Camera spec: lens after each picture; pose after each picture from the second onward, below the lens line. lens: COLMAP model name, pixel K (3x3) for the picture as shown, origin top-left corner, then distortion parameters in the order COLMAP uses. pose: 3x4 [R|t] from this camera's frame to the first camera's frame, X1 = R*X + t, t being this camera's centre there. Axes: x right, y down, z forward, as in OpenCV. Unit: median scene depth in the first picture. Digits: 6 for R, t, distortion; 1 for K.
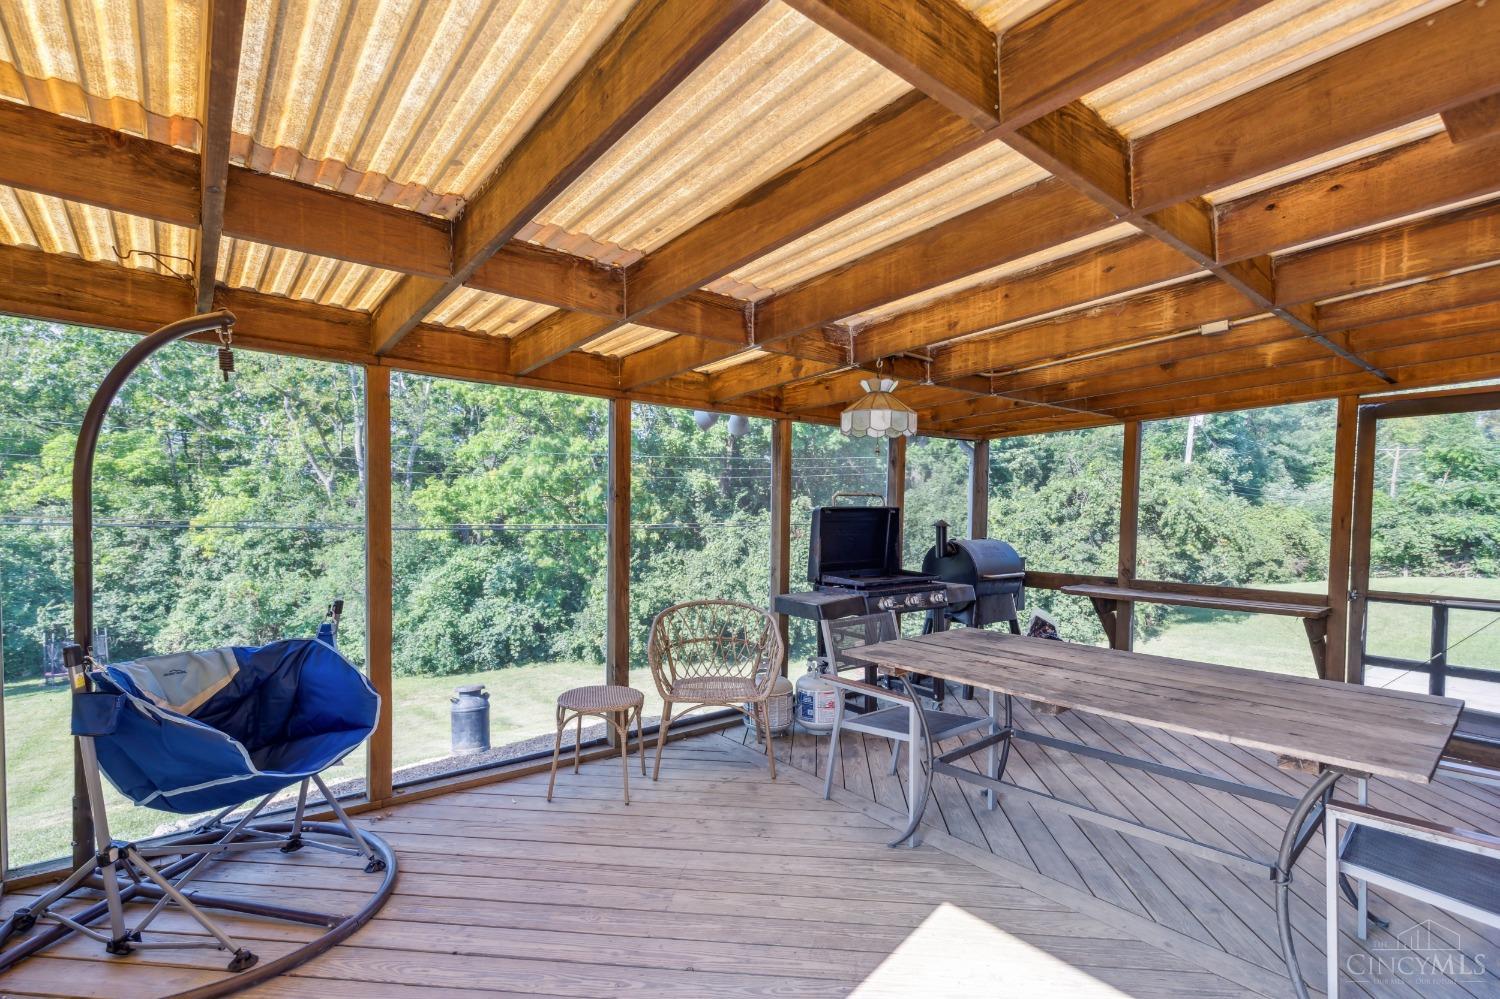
lens RADIAL K [[661.3, 0, 745.5], [0, 661.3, 507.6], [0, 0, 1]] dist [0.000763, -0.000029]
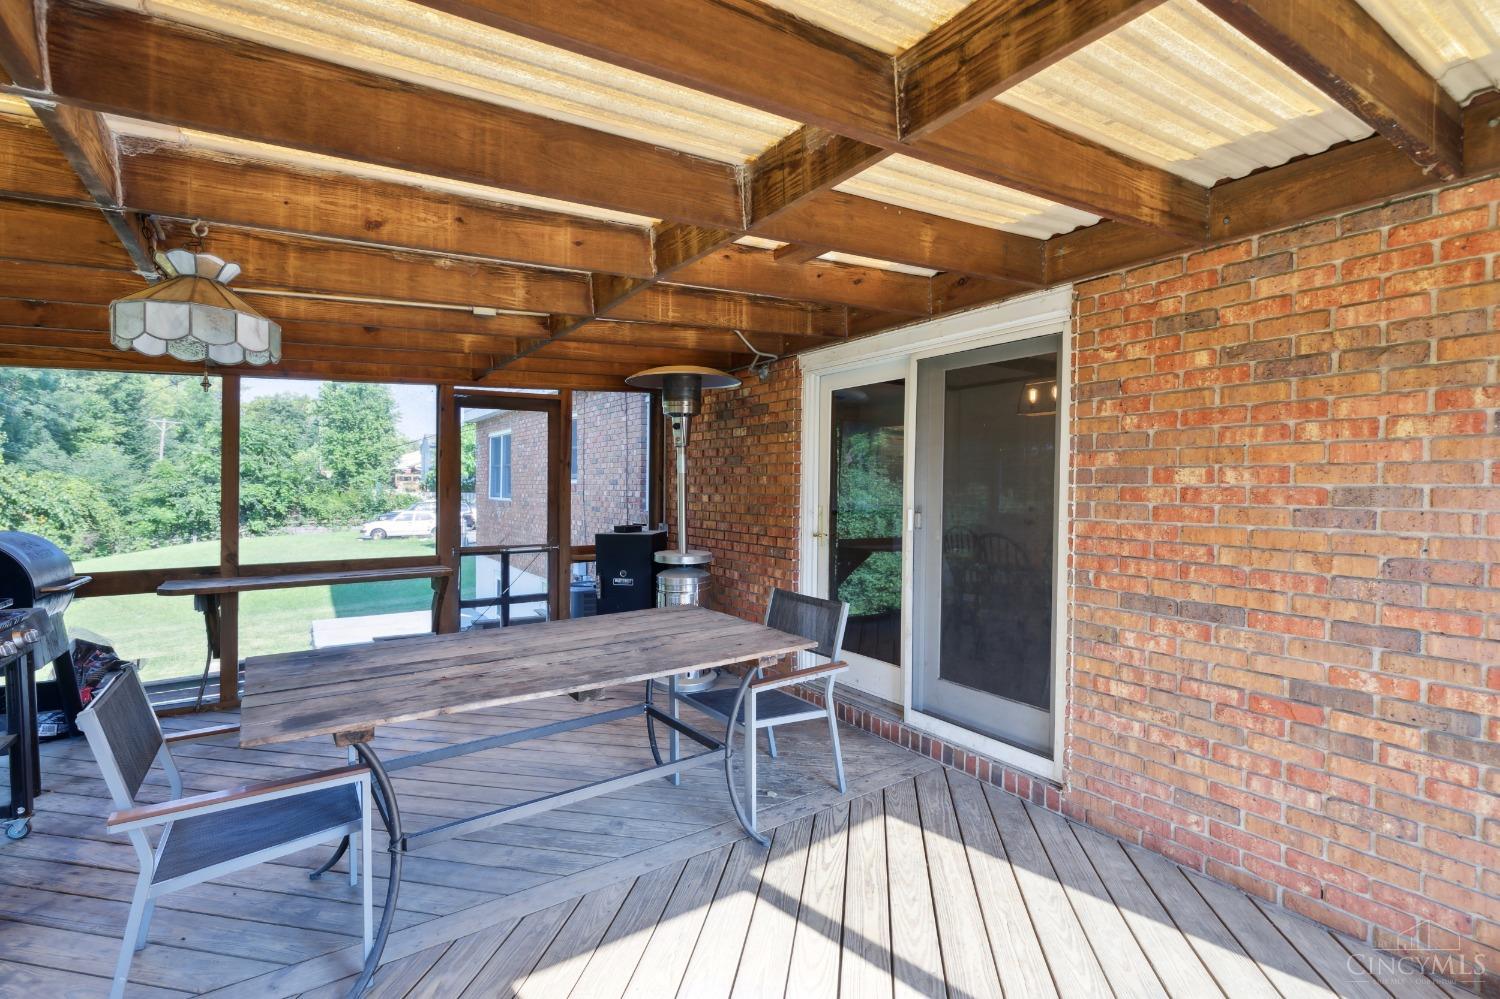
lens RADIAL K [[679.8, 0, 747.9], [0, 679.8, 493.2], [0, 0, 1]] dist [0.002843, -0.000070]
pose [[0.118603, -0.020237, 0.992736, -0.298593], [-0.002842, 0.999781, 0.020720, -0.003347], [-0.992938, -0.005279, 0.118519, 0.415862]]
